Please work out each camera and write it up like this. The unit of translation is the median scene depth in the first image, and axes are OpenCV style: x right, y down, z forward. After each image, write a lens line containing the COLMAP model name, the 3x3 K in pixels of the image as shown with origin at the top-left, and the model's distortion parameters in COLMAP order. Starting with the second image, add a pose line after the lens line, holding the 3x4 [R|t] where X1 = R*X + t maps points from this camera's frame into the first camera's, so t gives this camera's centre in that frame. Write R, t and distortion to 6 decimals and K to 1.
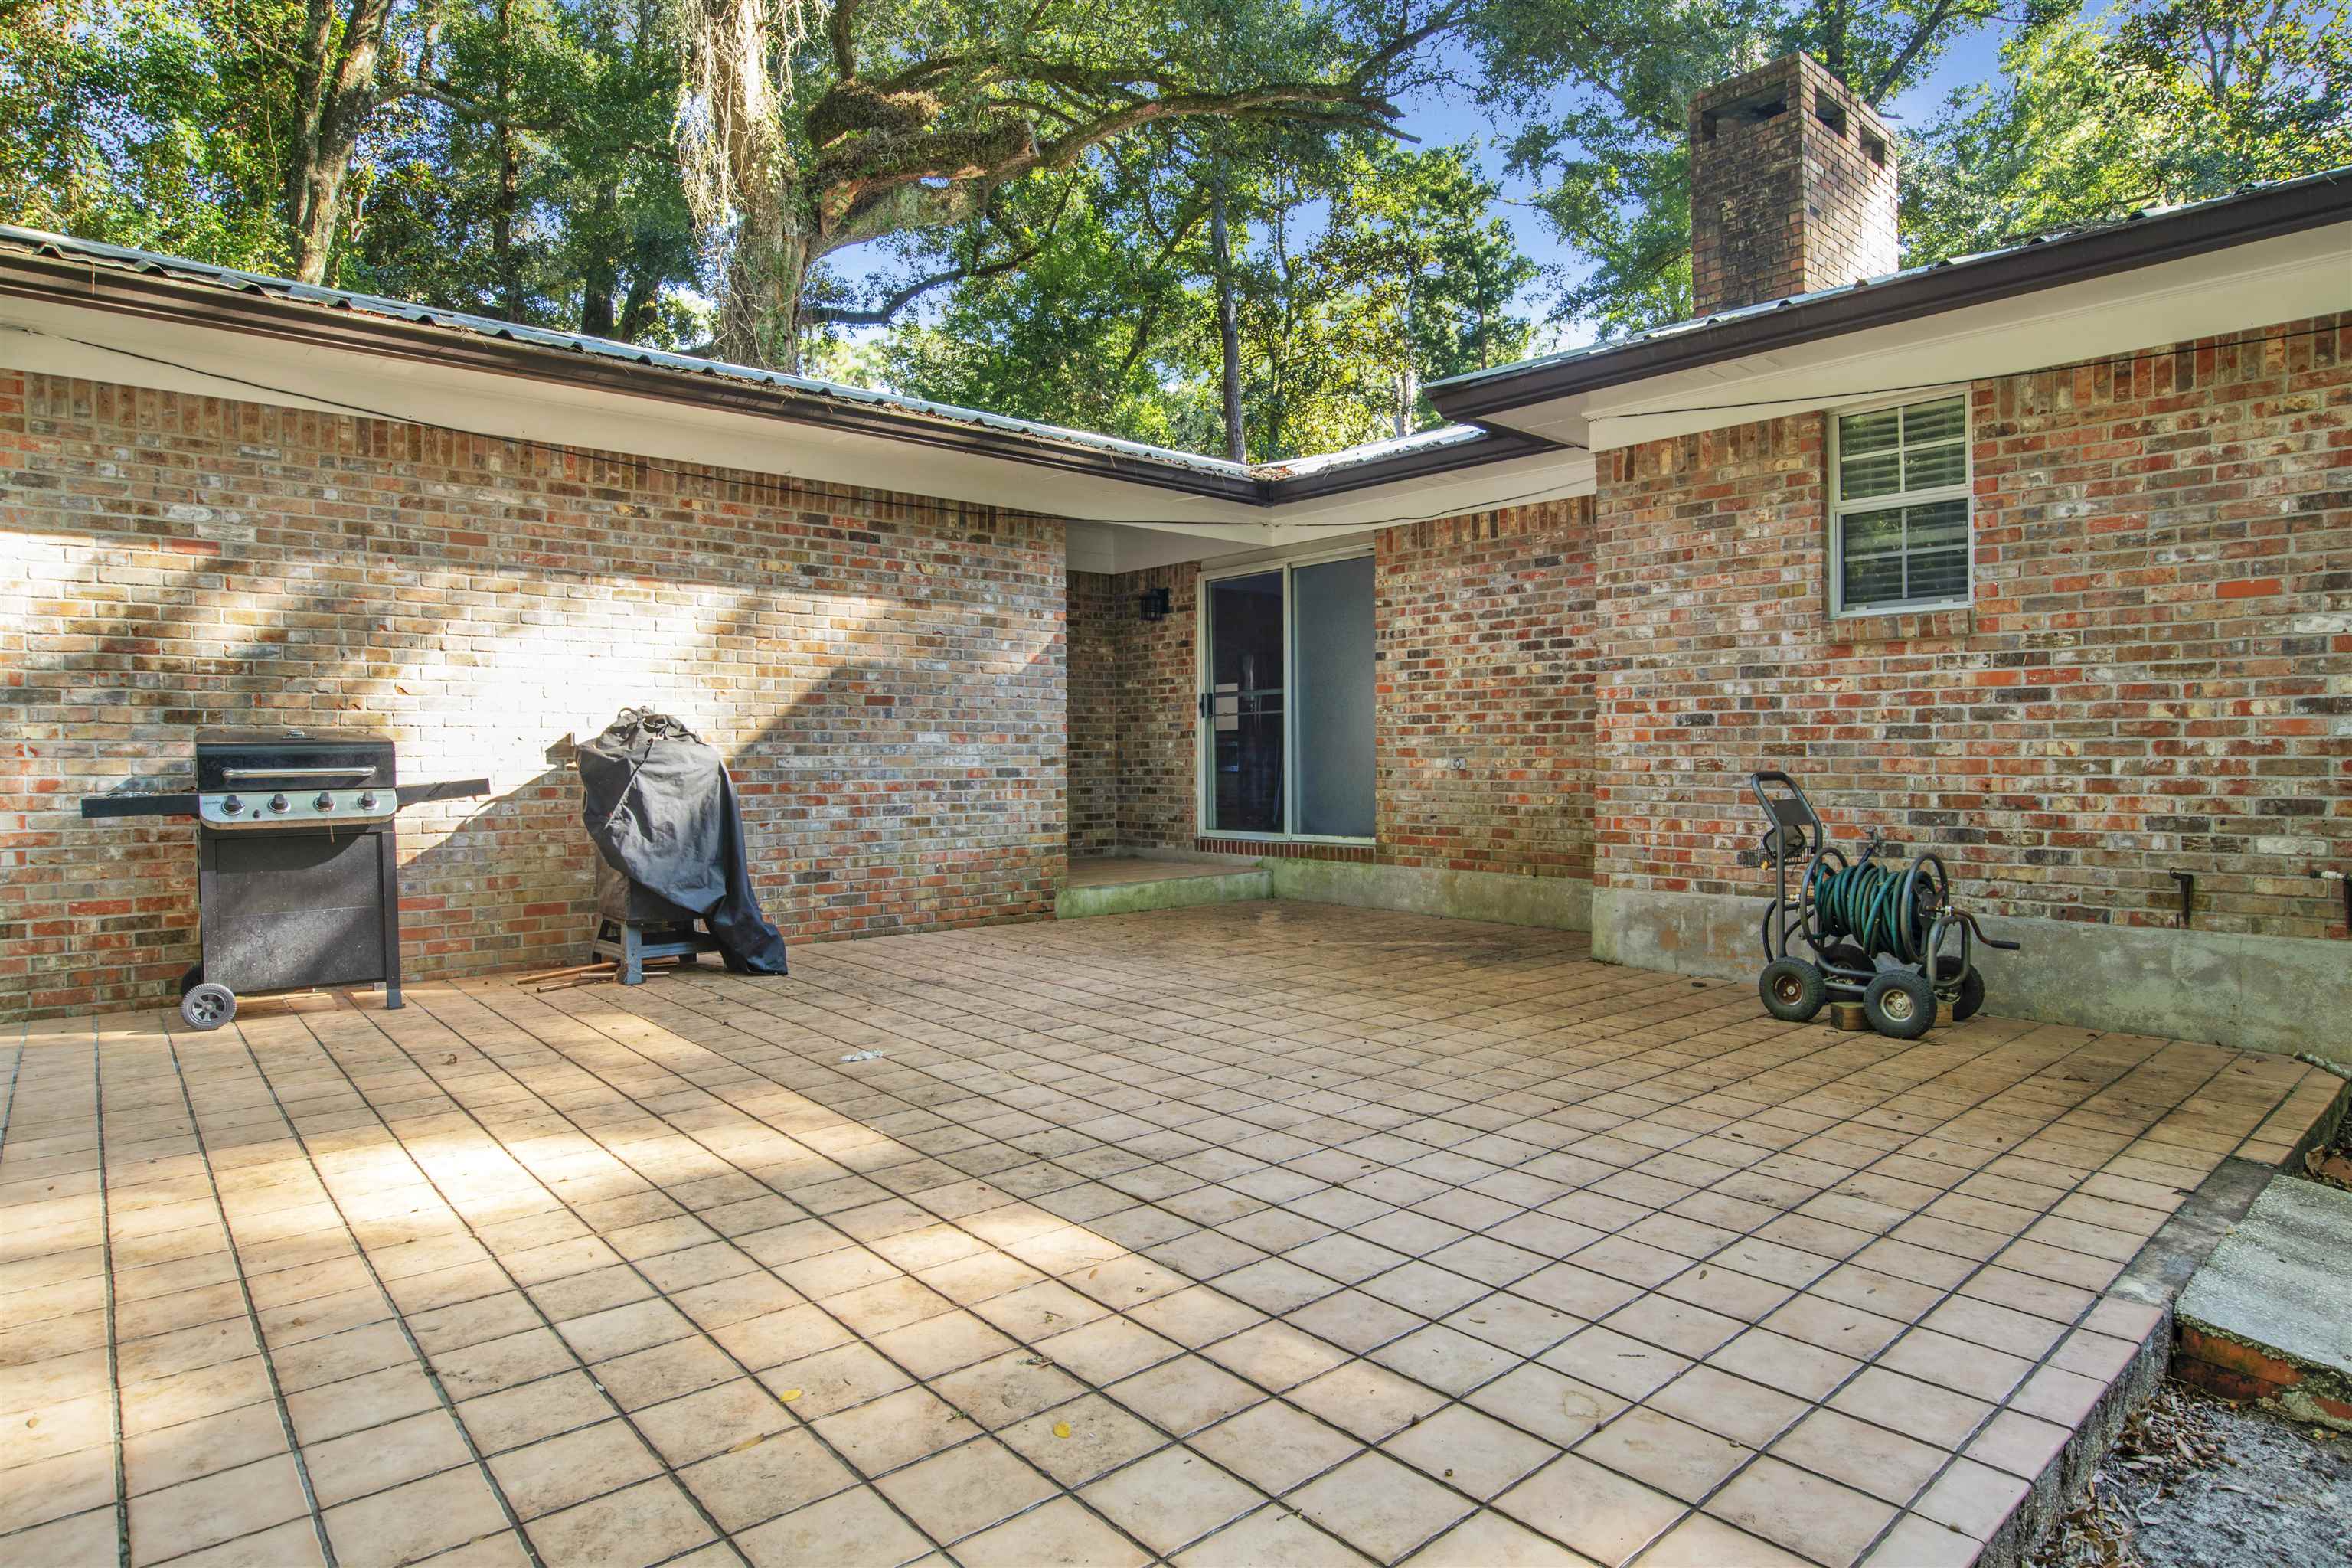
lens RADIAL K [[1308.1, 0, 1176.0], [0, 1308.1, 784.0], [0, 0, 1]] dist [-0.055035, 0.002483]
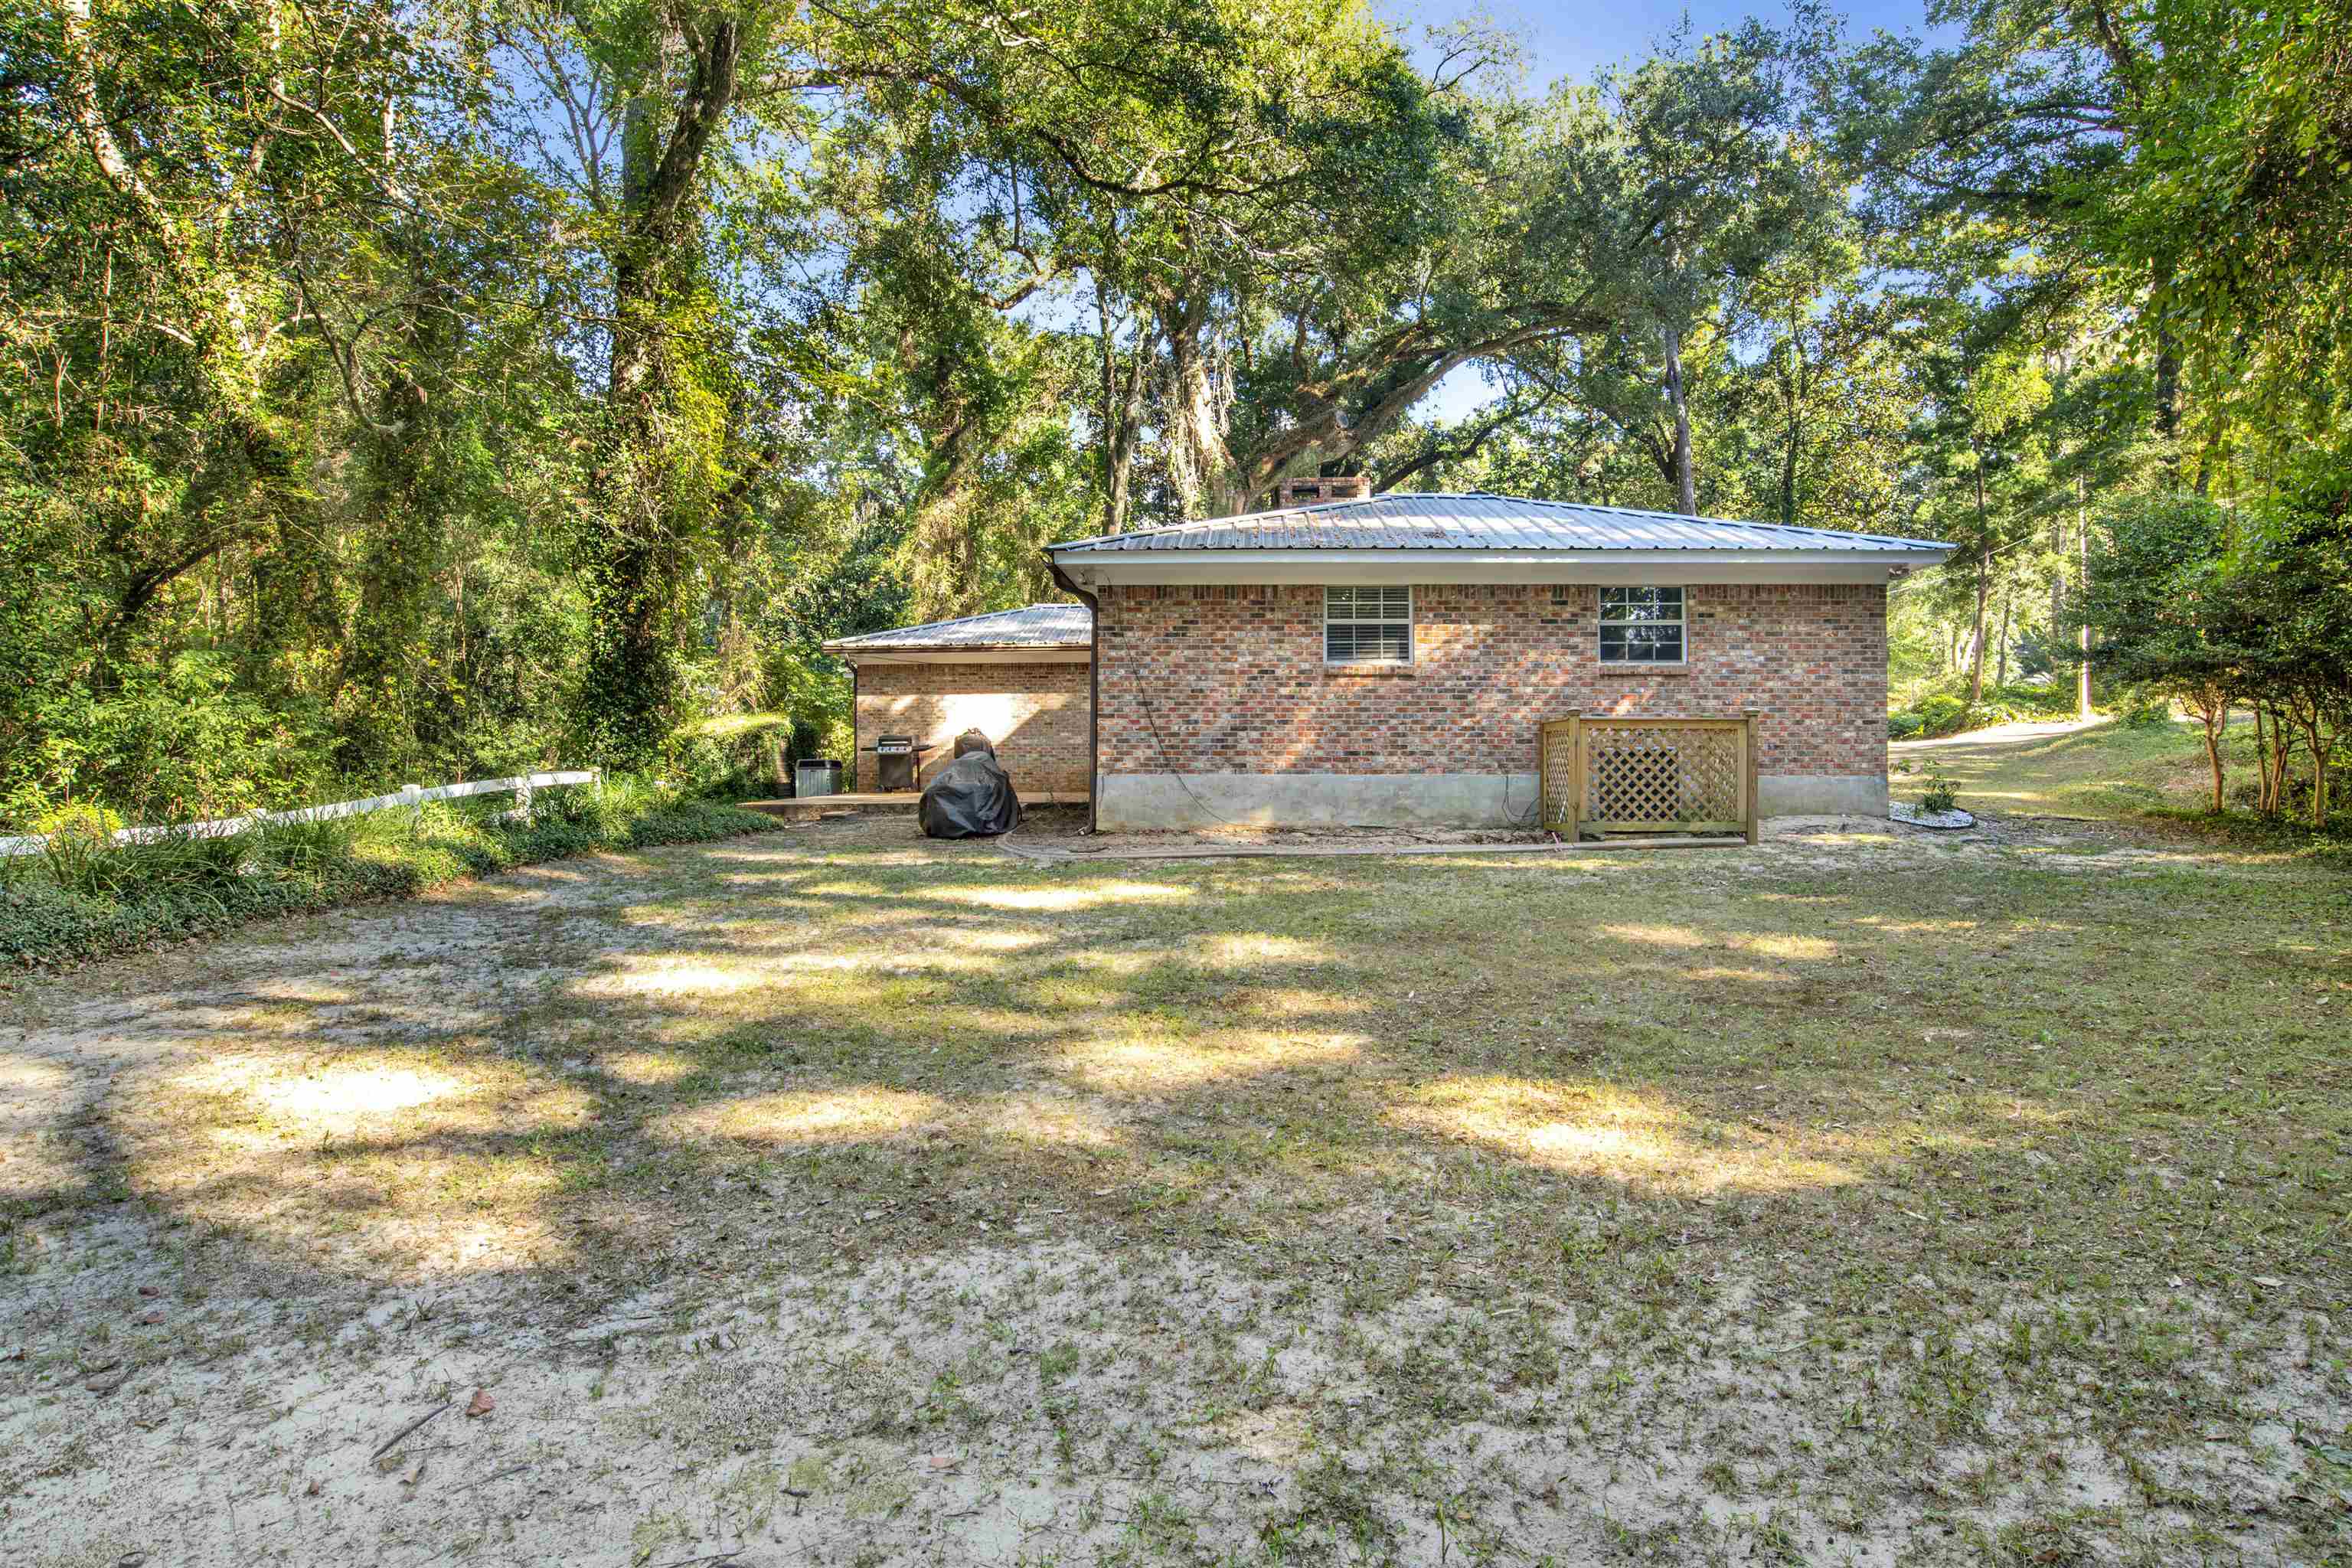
lens RADIAL K [[1308.1, 0, 1176.0], [0, 1308.1, 784.0], [0, 0, 1]] dist [-0.055035, 0.002483]
pose [[0.712939, -0.000942, -0.701226, 2.271875], [-0.003305, 0.999983, -0.004703, 0.106402], [0.701218, 0.005670, 0.712924, -1.152207]]
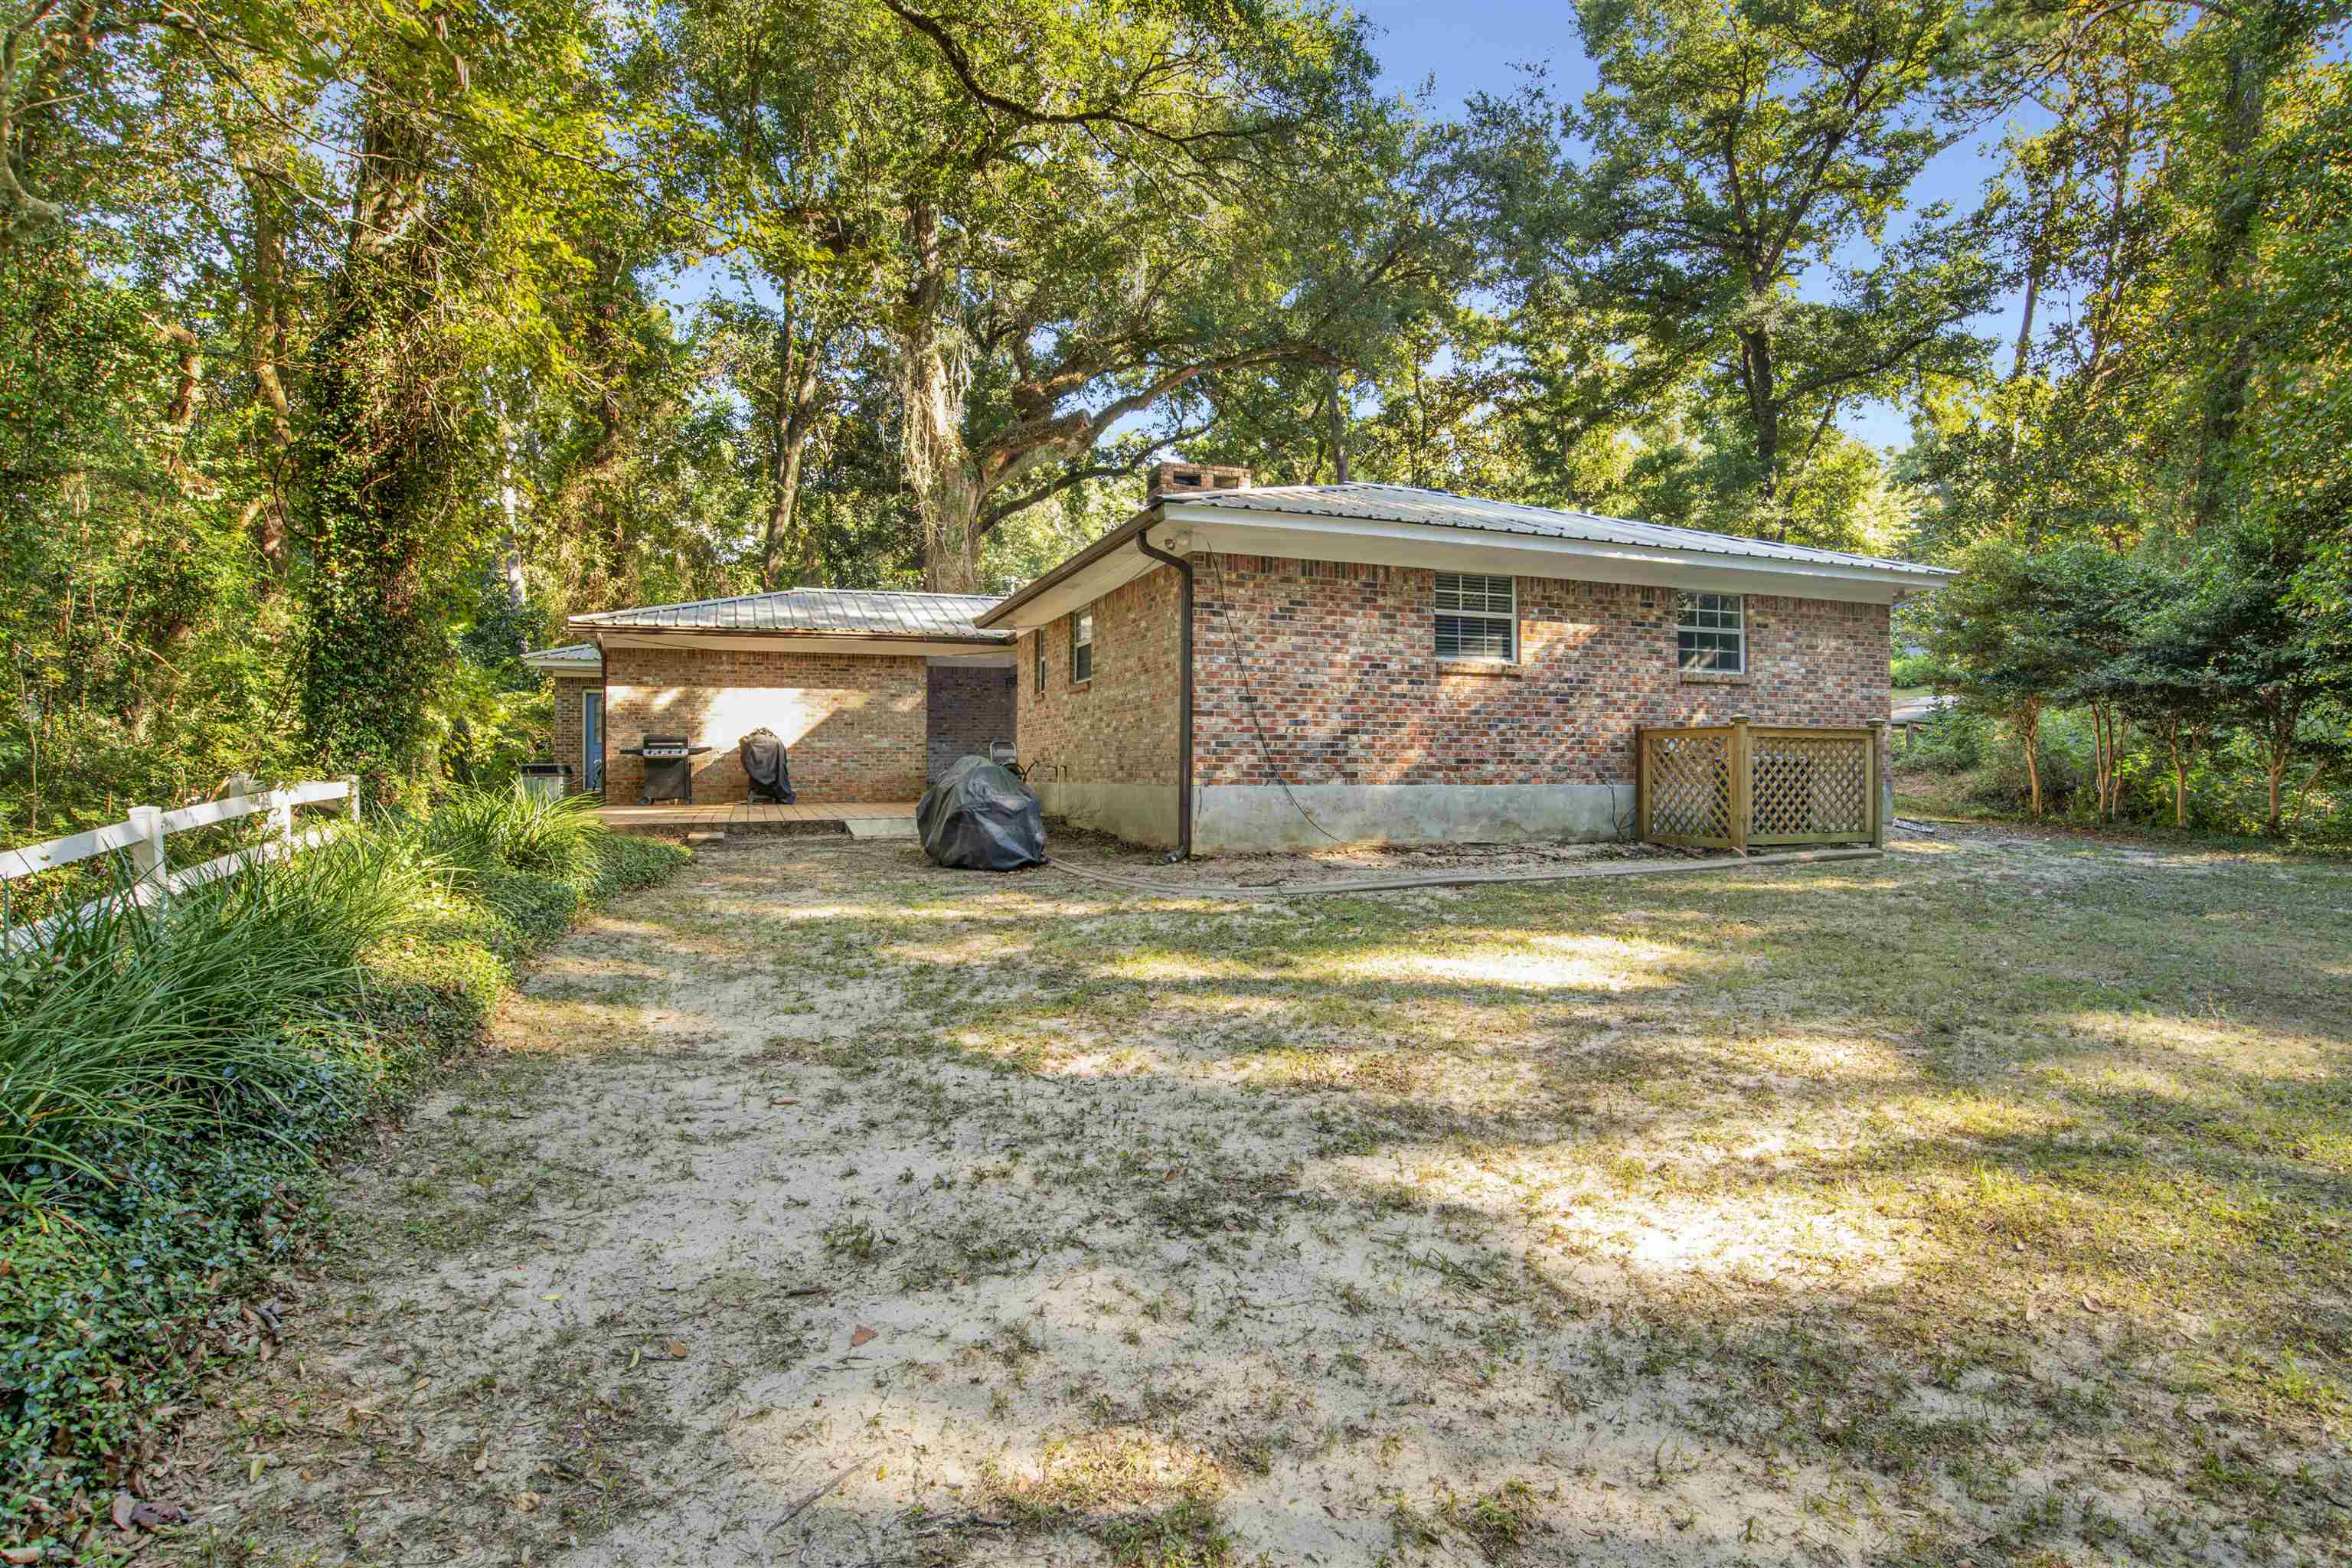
lens RADIAL K [[1203.3, 0, 1176.0], [0, 1203.3, 784.0], [0, 0, 1]] dist [-0.060795, 0.000617]
pose [[0.928913, -0.004848, -0.370266, 1.383150], [0.002156, 0.999968, -0.007683, 0.092933], [0.370292, 0.006338, 0.928894, -1.191289]]
